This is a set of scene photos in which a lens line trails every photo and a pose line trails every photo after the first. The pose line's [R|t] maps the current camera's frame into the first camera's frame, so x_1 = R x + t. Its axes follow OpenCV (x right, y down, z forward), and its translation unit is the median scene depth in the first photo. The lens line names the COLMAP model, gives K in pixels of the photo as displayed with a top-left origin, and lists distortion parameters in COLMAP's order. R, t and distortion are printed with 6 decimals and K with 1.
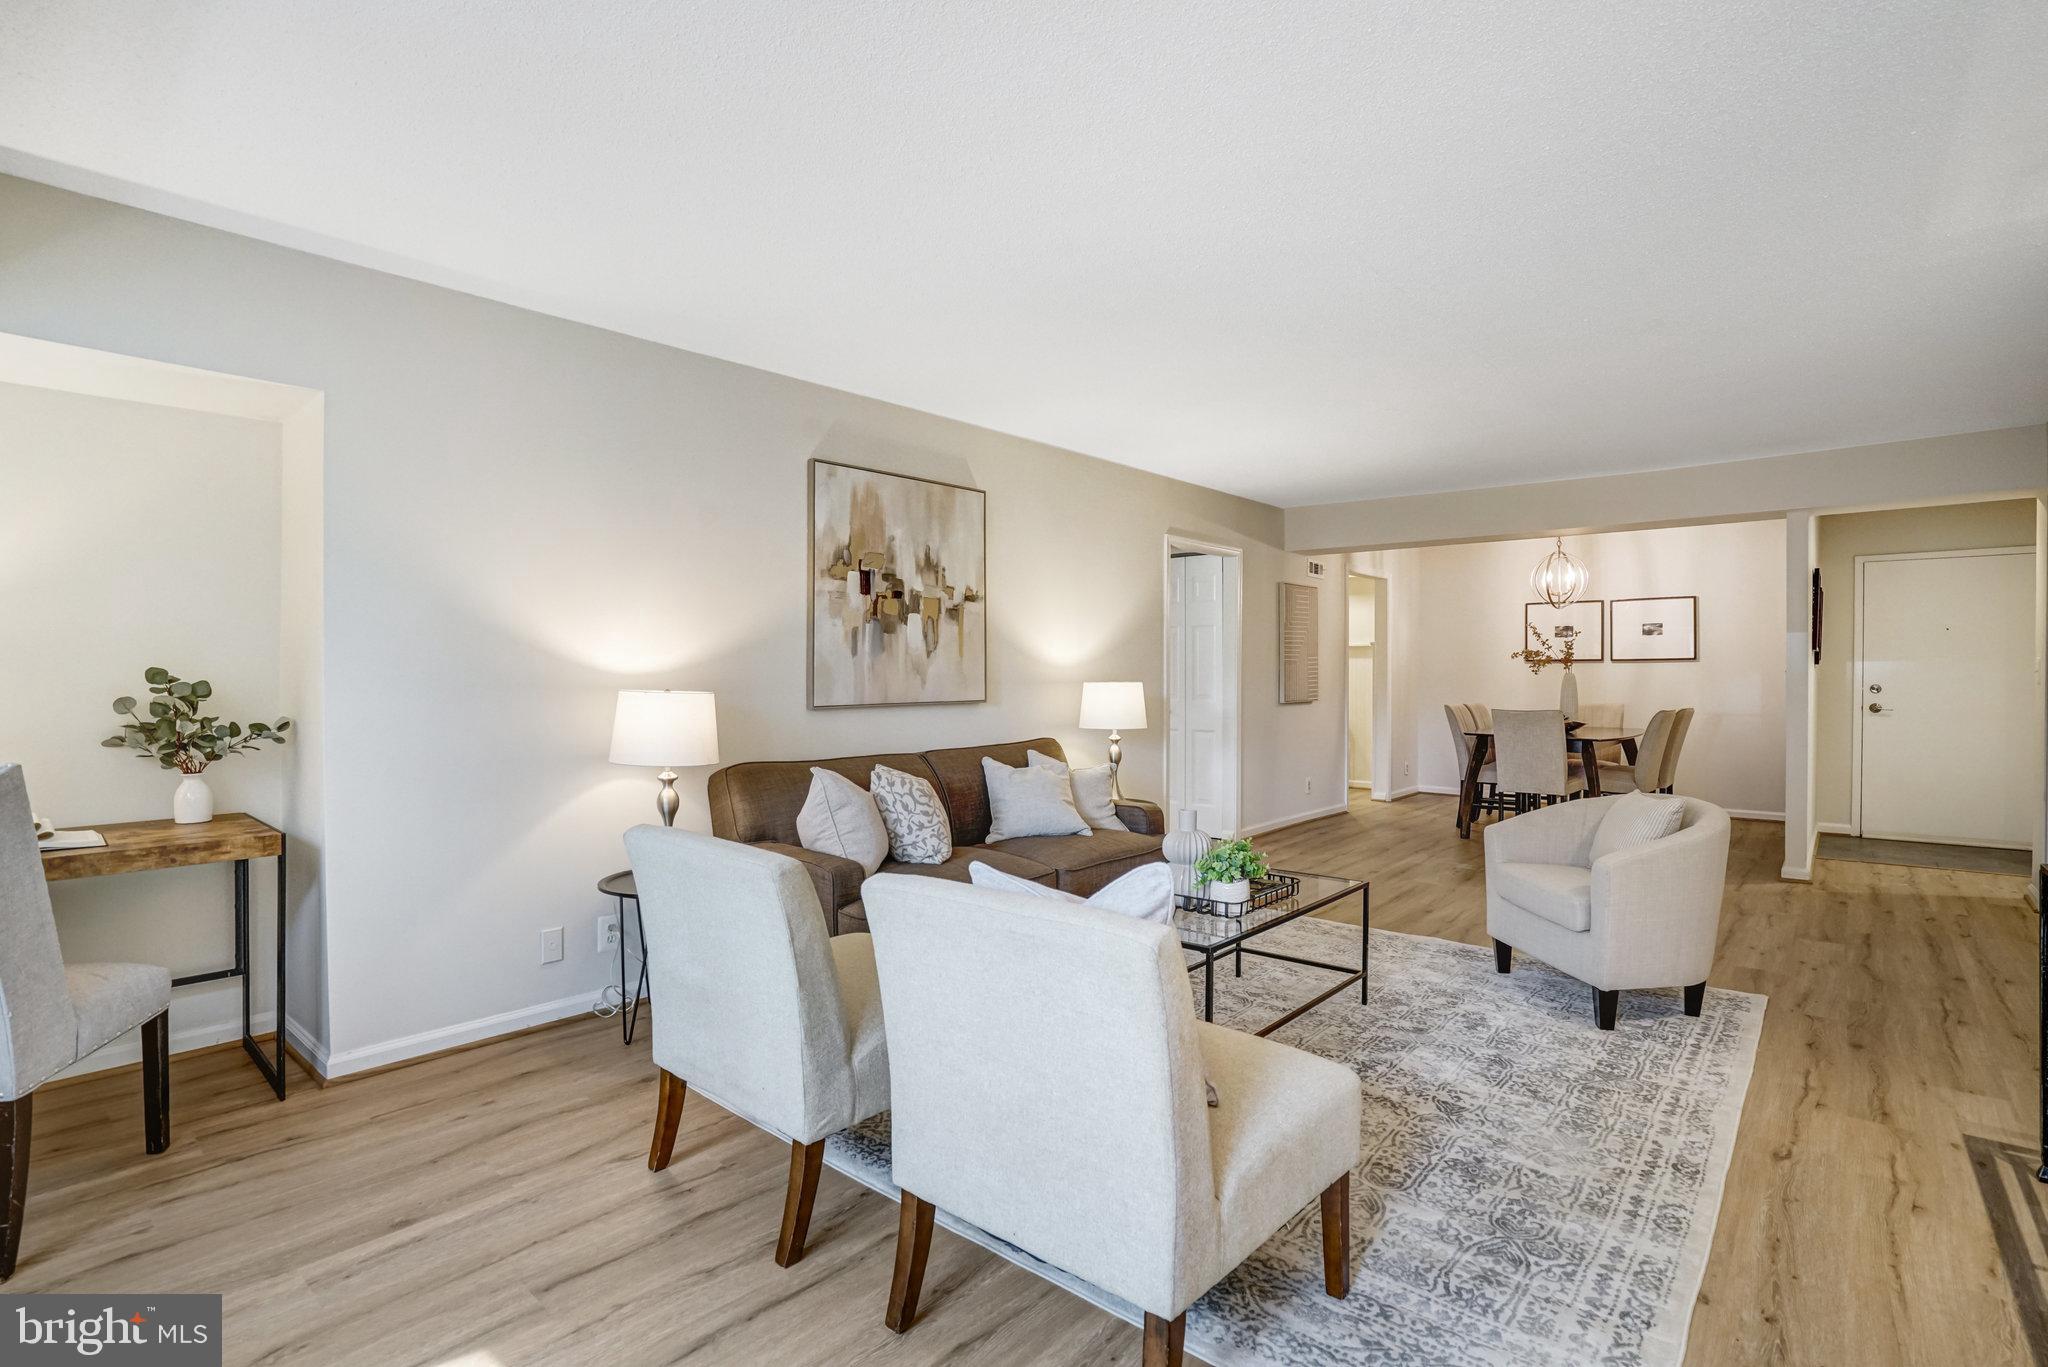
lens RADIAL K [[981.0, 0, 1017.4], [0, 981.0, 679.3], [0, 0, 1]] dist [-0.053547, 0.025067]
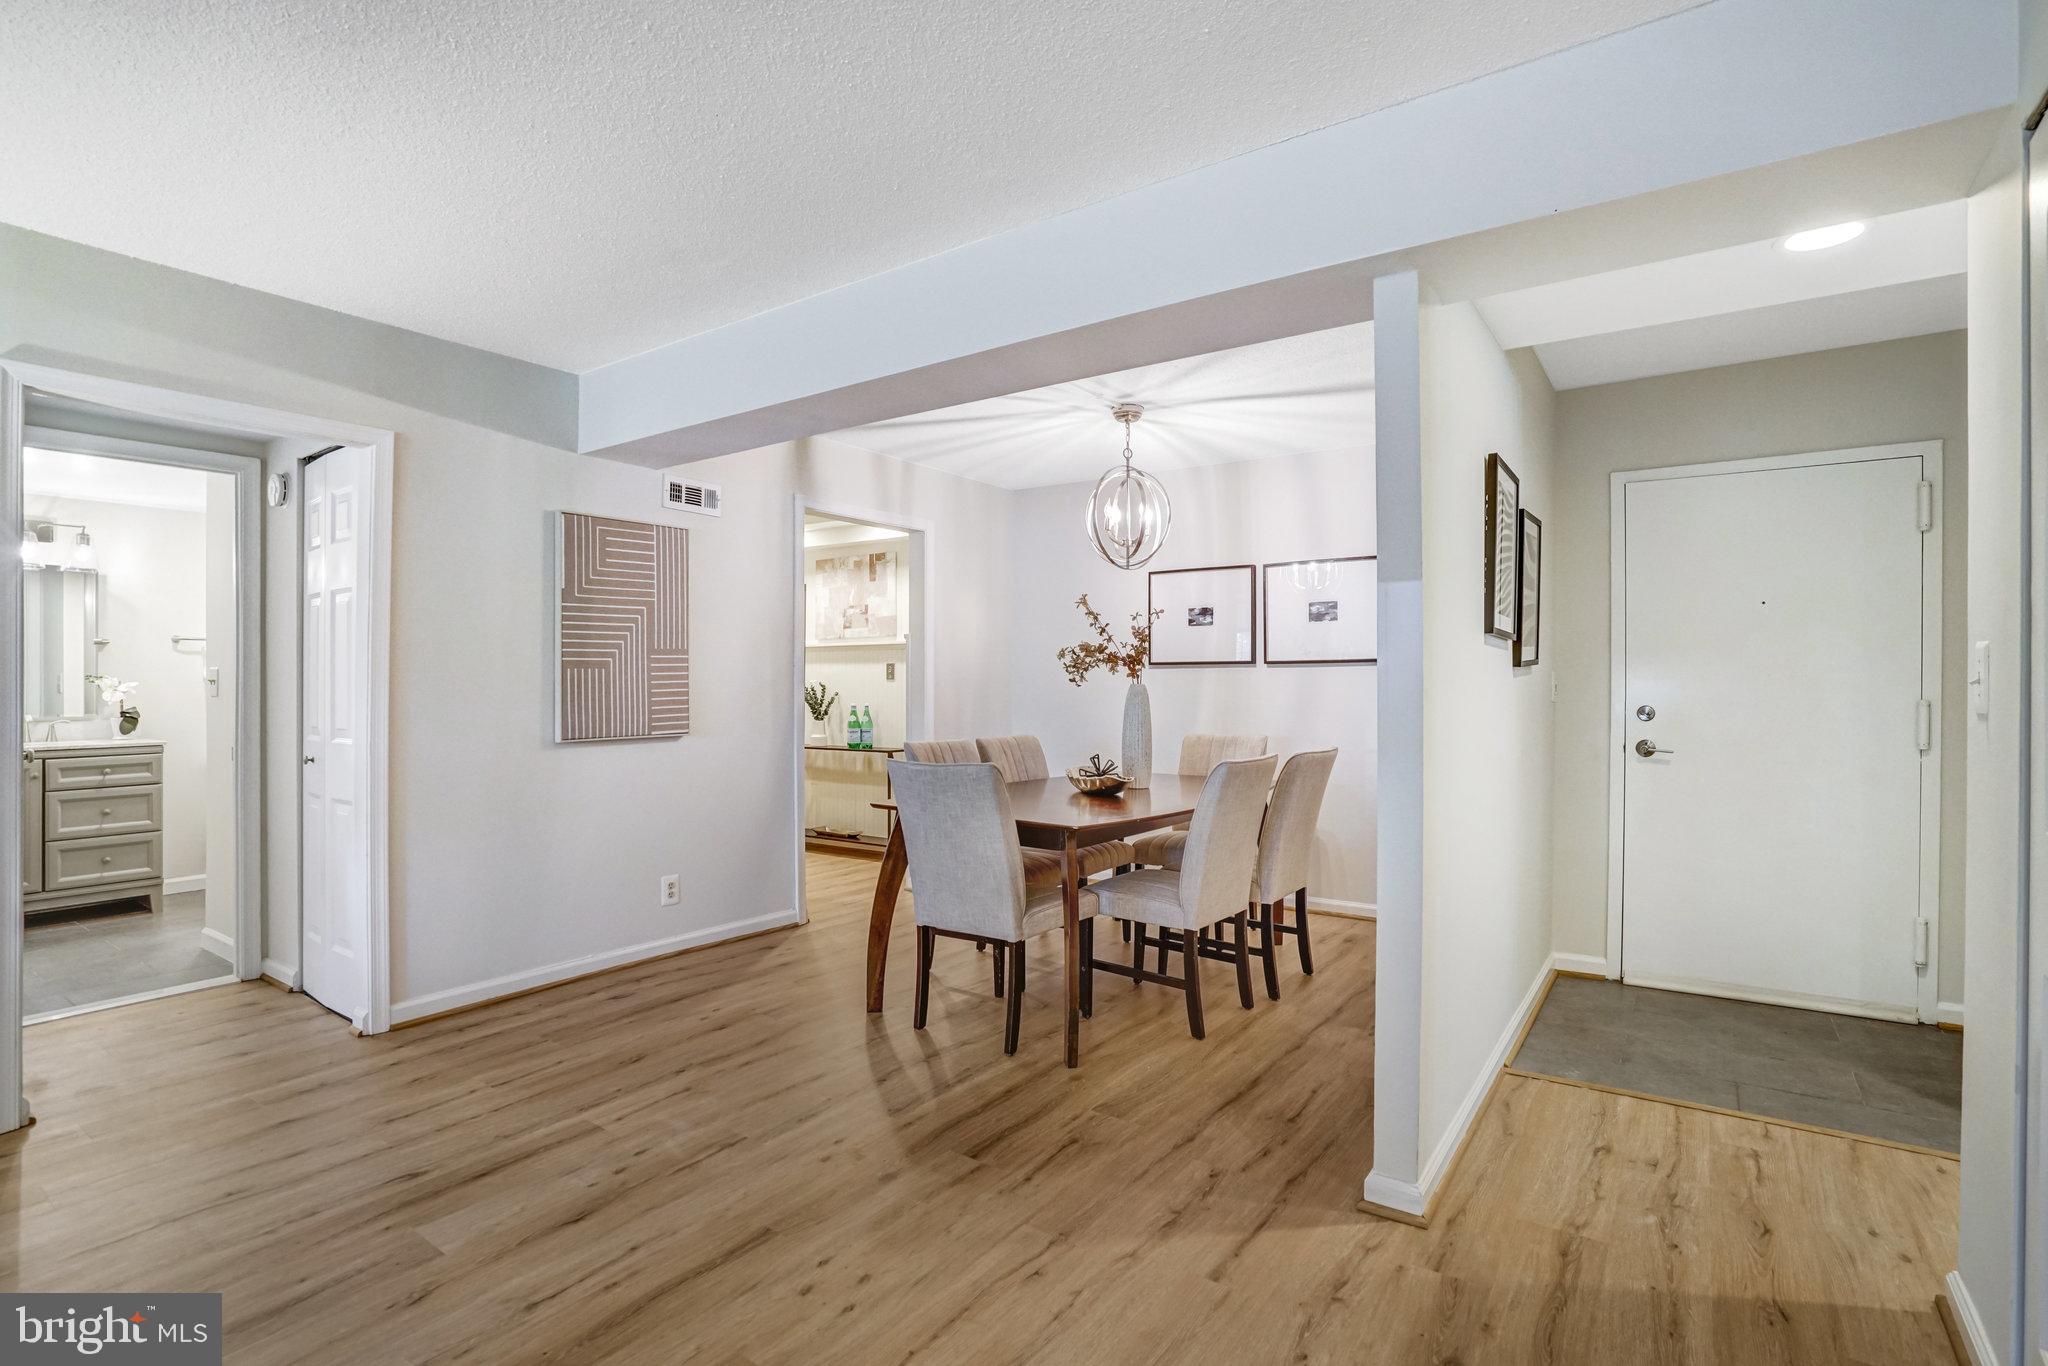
lens RADIAL K [[981.0, 0, 1017.4], [0, 981.0, 678.8], [0, 0, 1]] dist [-0.053547, 0.025067]
pose [[0.995238, -0.000041, 0.097472, 0.446572], [0.000673, 0.999979, -0.006447, -0.006125], [-0.097470, 0.006481, 0.995217, 0.445005]]
